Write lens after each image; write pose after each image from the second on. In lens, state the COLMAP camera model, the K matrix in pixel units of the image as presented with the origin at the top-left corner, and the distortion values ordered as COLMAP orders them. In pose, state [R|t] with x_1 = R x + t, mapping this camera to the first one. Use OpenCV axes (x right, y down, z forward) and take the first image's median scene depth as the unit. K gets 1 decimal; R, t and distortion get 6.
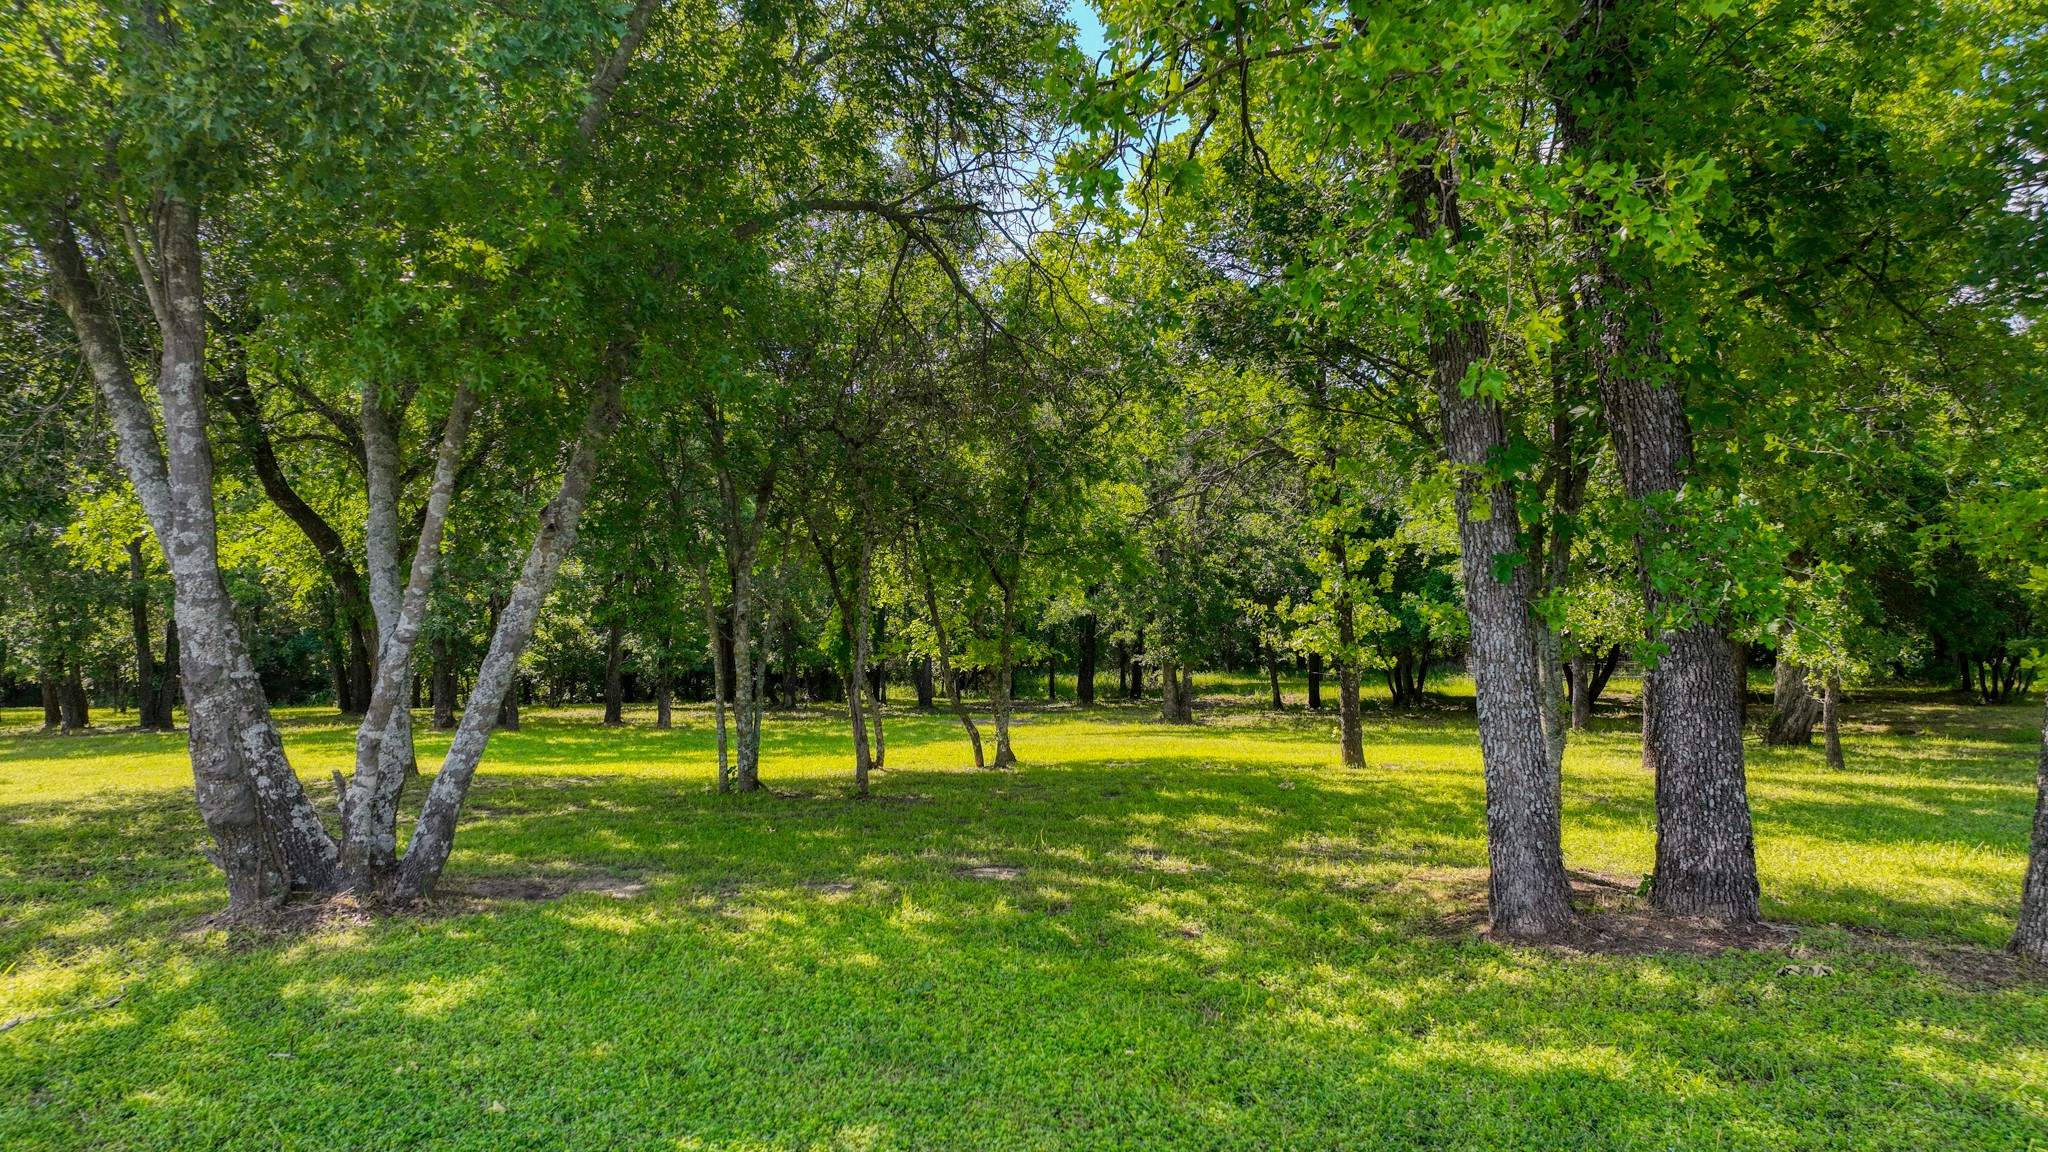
lens RADIAL K [[1462.7, 0, 1024.0], [0, 1462.7, 576.0], [0, 0, 1]] dist [0.000727, 0.036190]
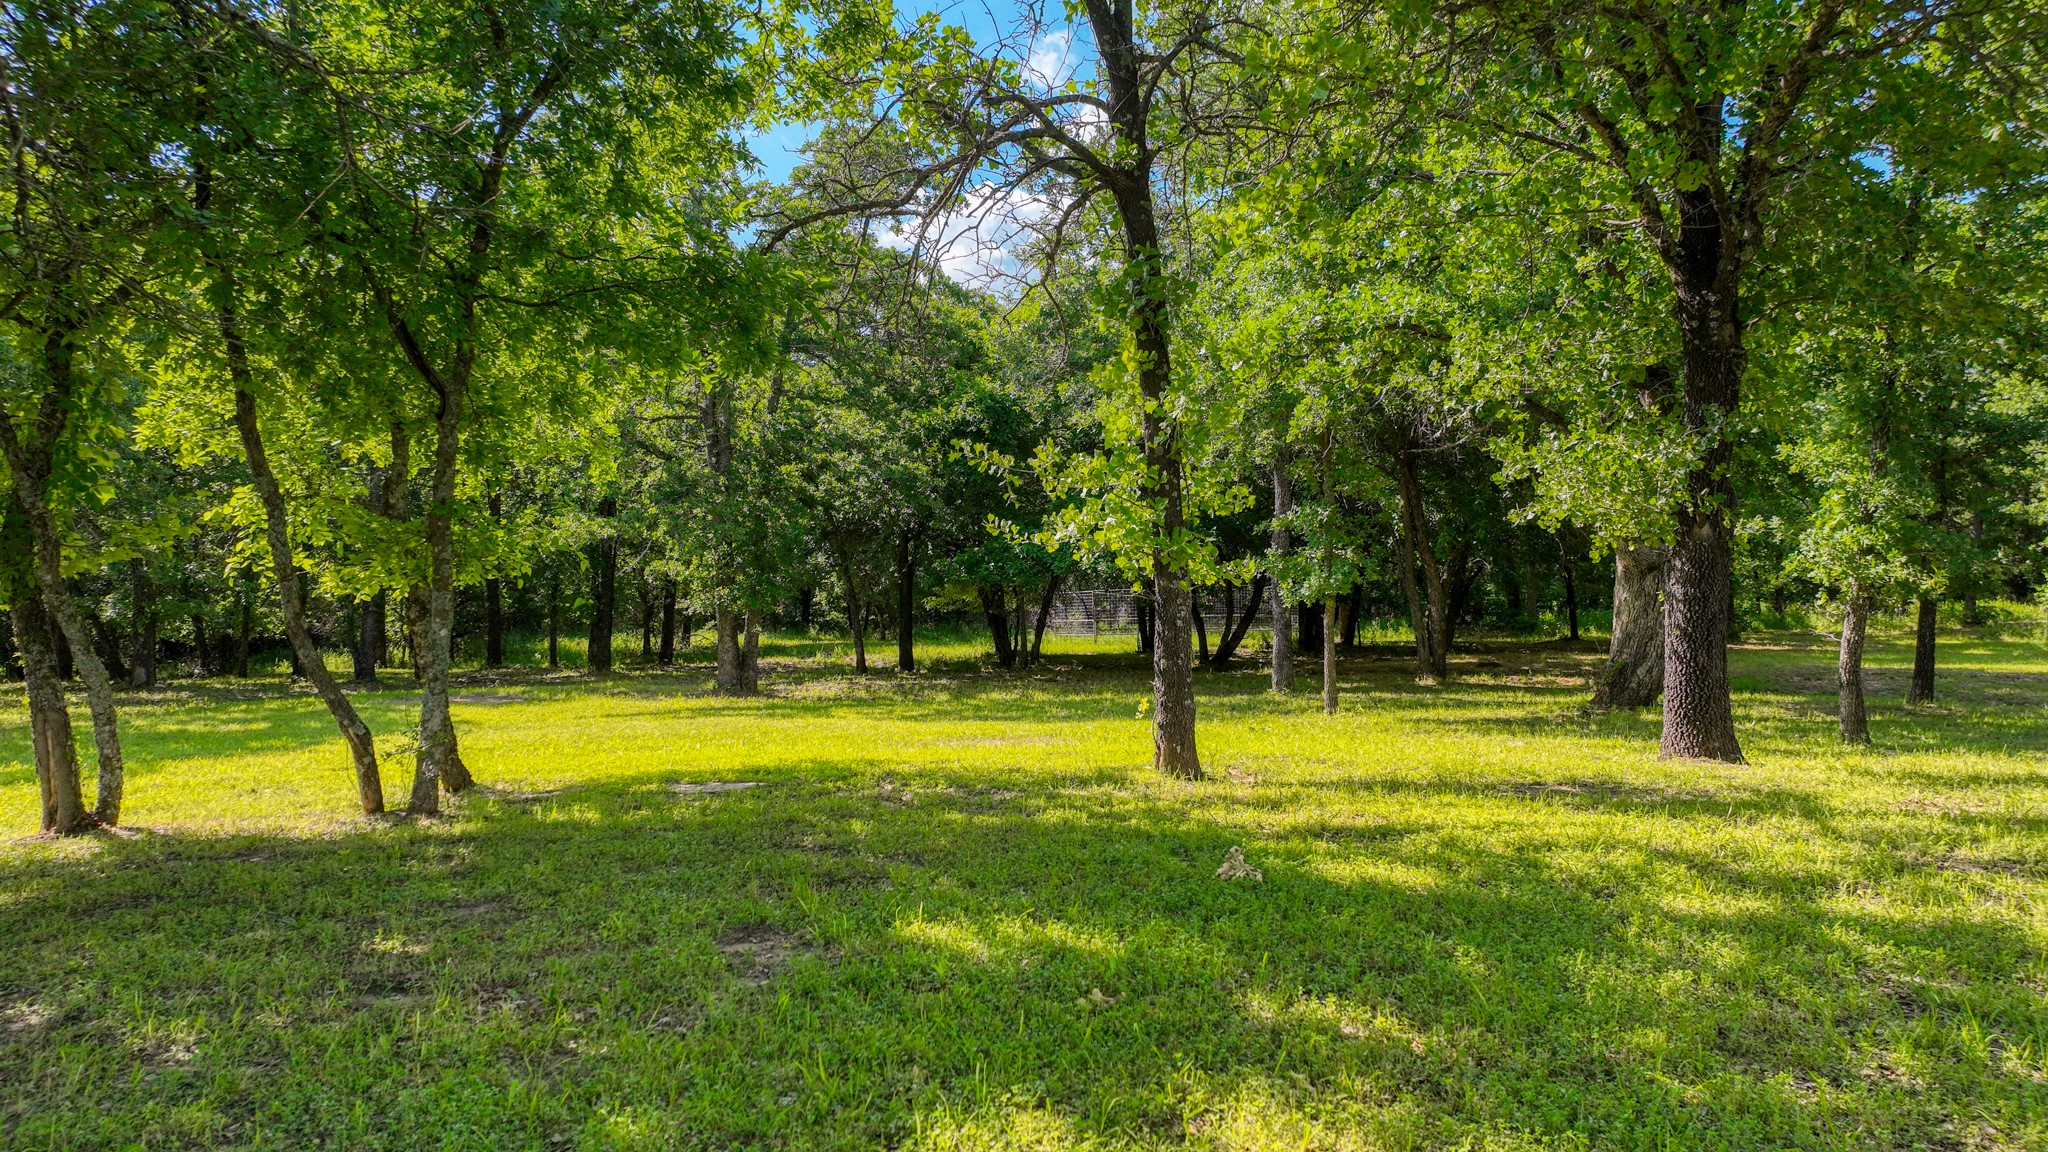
lens RADIAL K [[1465.7, 0, 1048.3], [0, 1465.7, 526.0], [0, 0, 1]] dist [-0.002430, -0.002582]
pose [[0.941579, 0.014351, 0.336487, 0.005692], [-0.010378, 0.999854, -0.013605, 0.025893], [-0.336633, 0.009318, 0.941590, 0.271889]]
